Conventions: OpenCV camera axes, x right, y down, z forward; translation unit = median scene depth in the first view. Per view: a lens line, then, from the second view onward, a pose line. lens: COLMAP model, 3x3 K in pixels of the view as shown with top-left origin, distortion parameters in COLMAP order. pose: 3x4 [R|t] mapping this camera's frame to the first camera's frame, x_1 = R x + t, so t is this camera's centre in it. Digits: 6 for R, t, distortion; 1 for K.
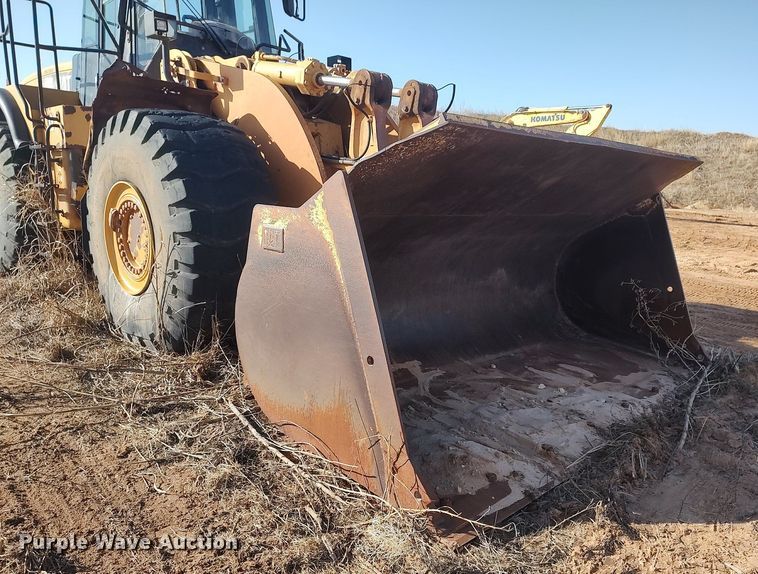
lens RADIAL K [[571.9, 0, 422.2], [0, 571.9, 314.6], [0, 0, 1]] dist [0.038148, -0.032026]
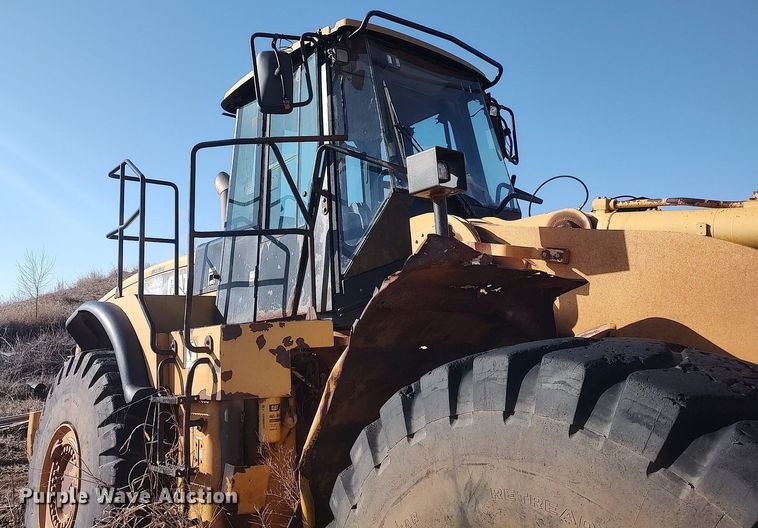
lens RADIAL K [[604.1, 0, 346.4], [0, 604.1, 229.9], [0, 0, 1]] dist [0.009748, 0.003575]
pose [[0.986466, -0.104186, -0.126614, -0.535893], [0.045578, 0.915980, -0.398627, -0.264670], [0.157507, 0.387460, 0.908331, 0.569637]]
